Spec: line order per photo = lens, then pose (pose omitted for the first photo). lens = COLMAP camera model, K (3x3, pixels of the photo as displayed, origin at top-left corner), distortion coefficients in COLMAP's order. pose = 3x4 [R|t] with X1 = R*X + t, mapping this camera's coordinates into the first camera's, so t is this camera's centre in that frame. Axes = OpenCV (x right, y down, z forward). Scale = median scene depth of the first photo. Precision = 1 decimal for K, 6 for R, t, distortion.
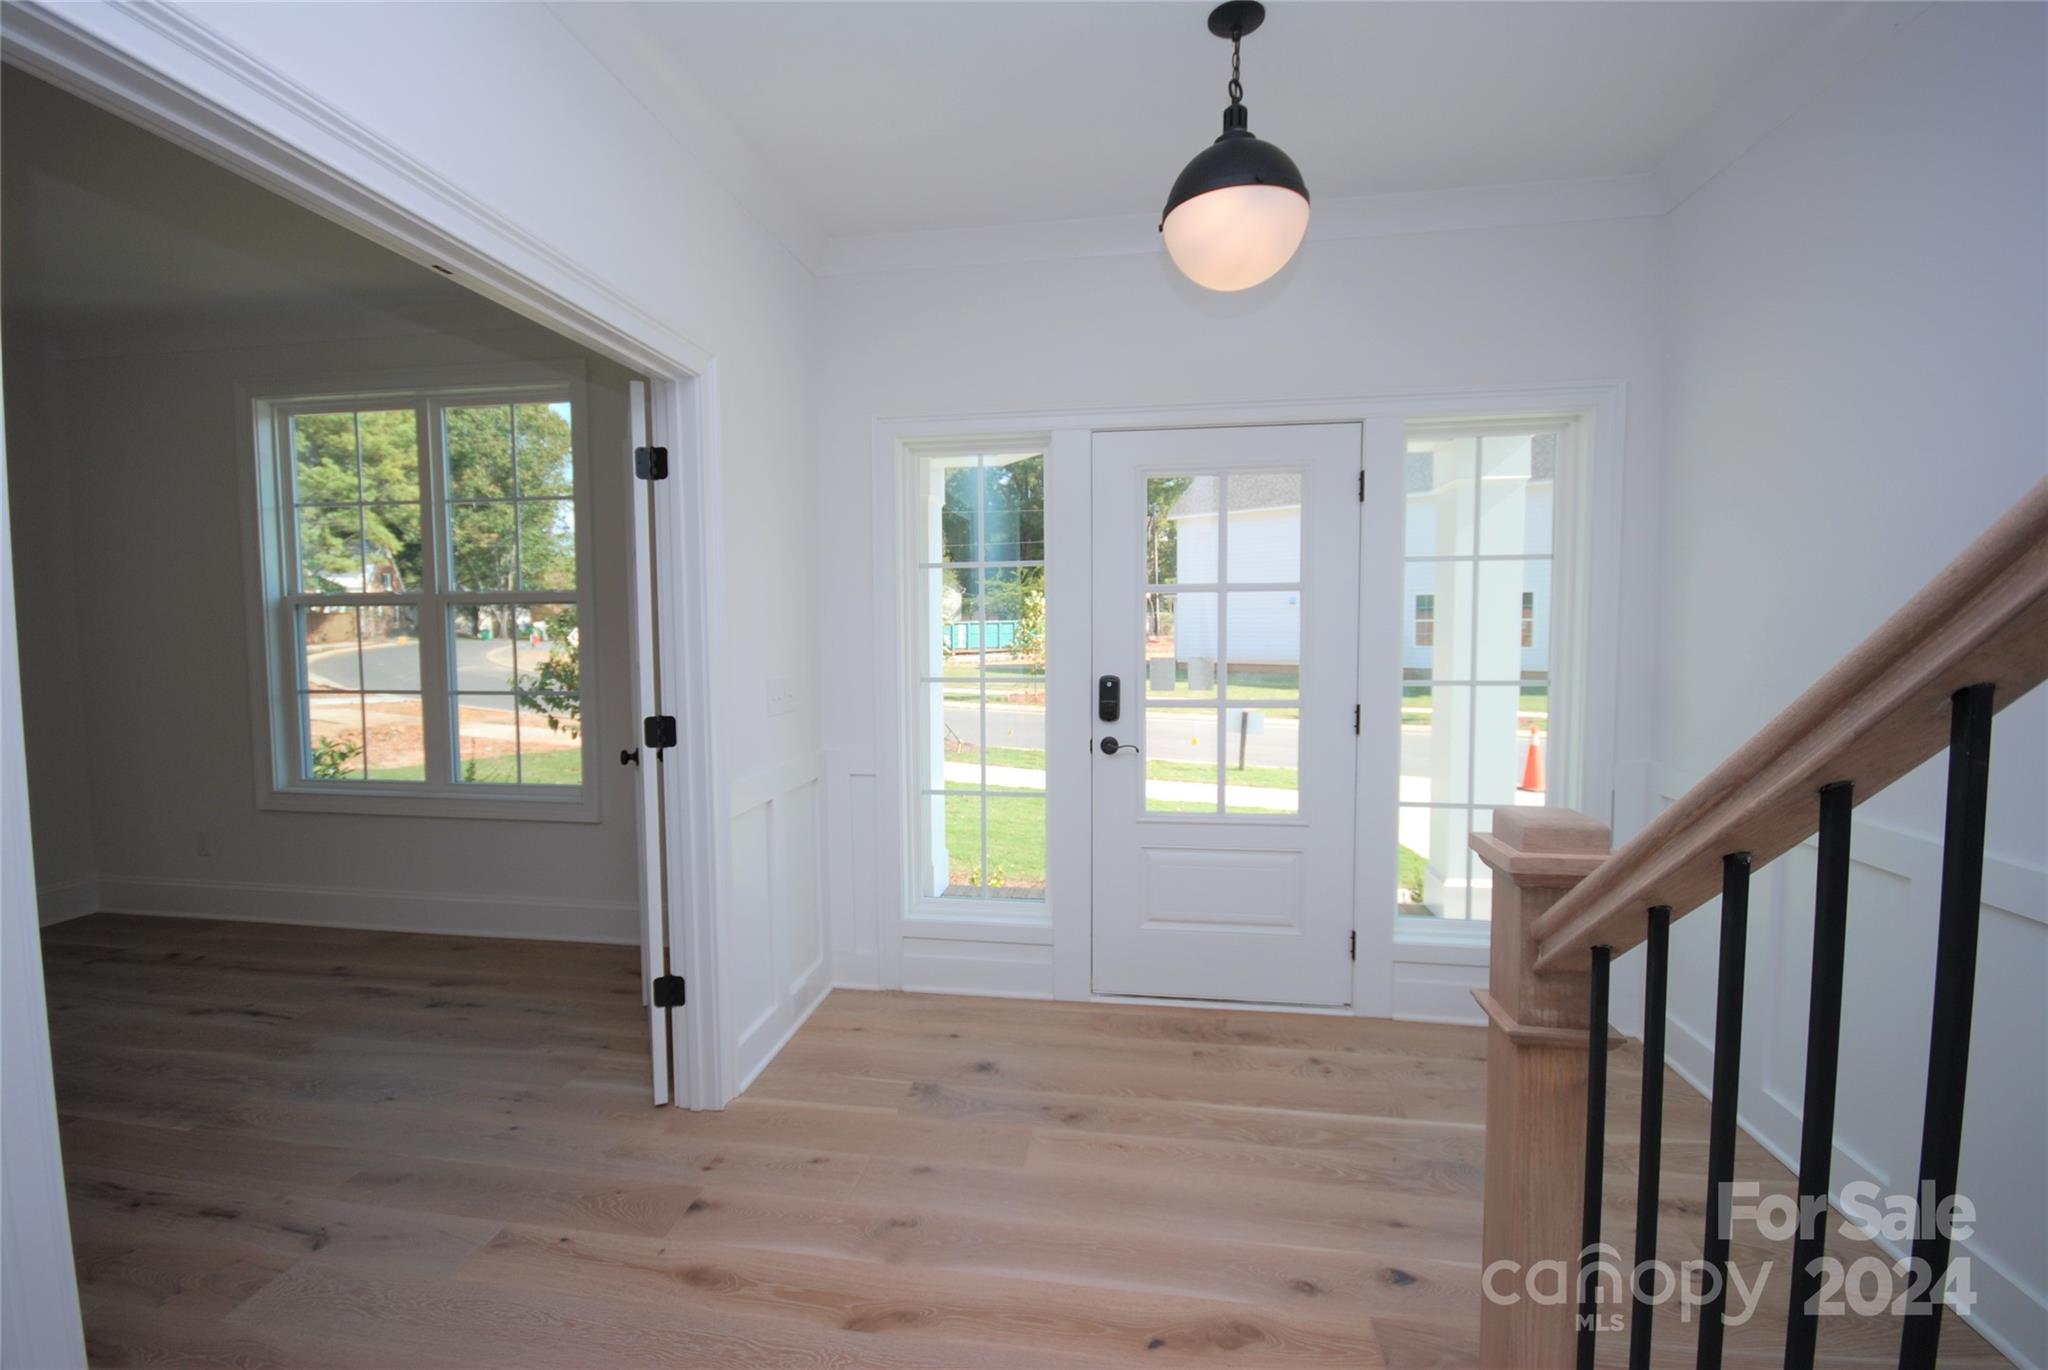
lens RADIAL K [[924.3, 0, 1012.0], [0, 924.3, 672.9], [0, 0, 1]] dist [0.009519, 0.000159]
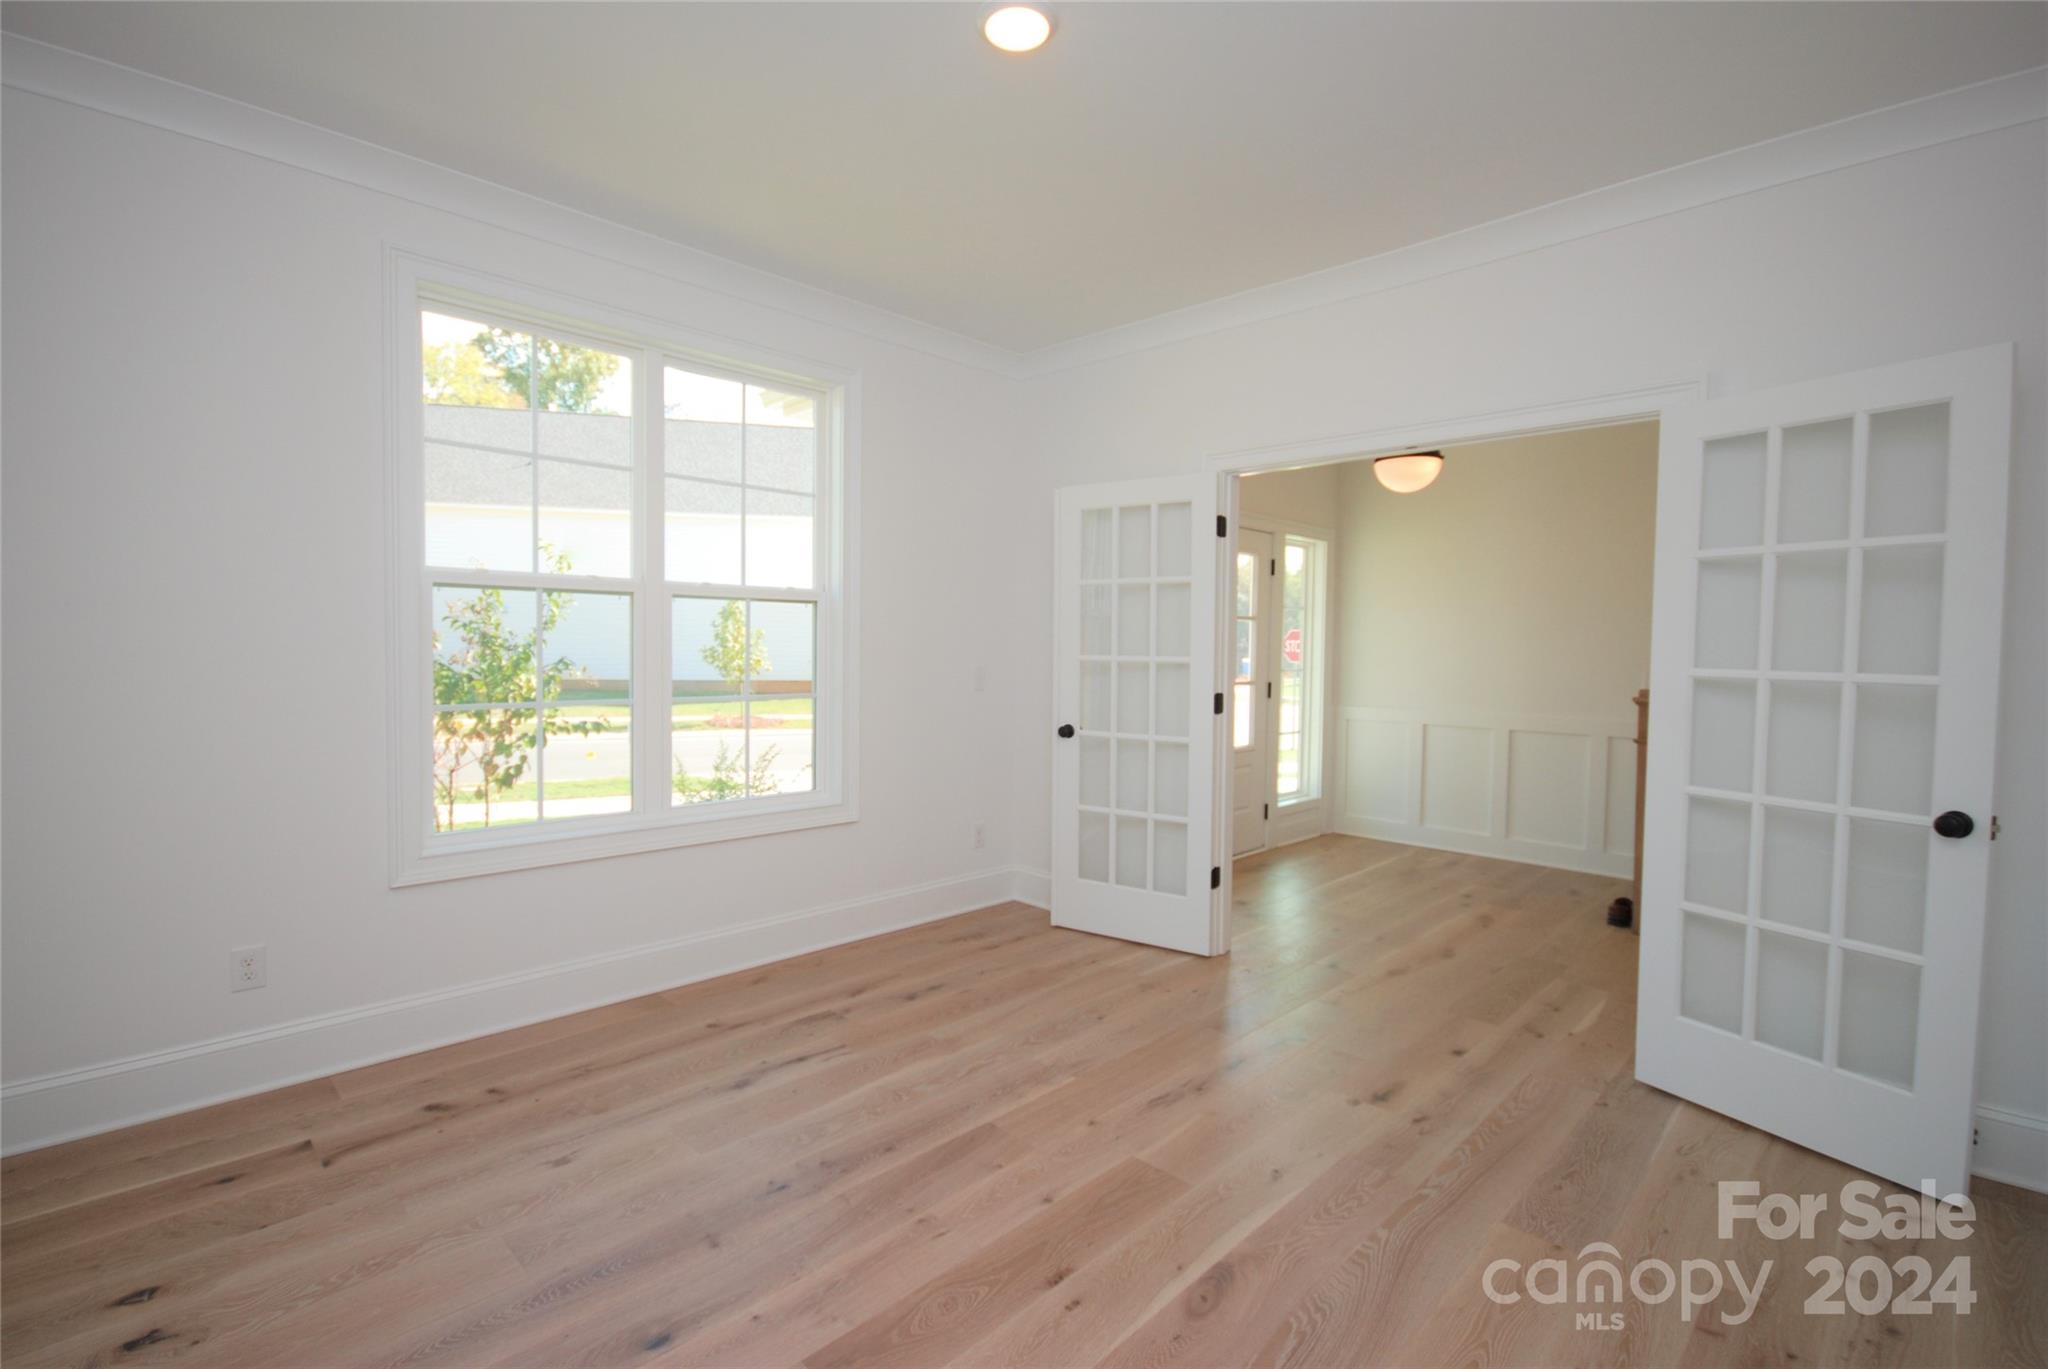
lens RADIAL K [[924.3, 0, 1012.0], [0, 924.3, 672.4], [0, 0, 1]] dist [0.009519, 0.000159]
pose [[0.569236, -0.009719, 0.822117, -1.257549], [0.024398, 0.999689, -0.005075, 0.006337], [-0.821812, 0.022947, 0.569296, 0.288107]]
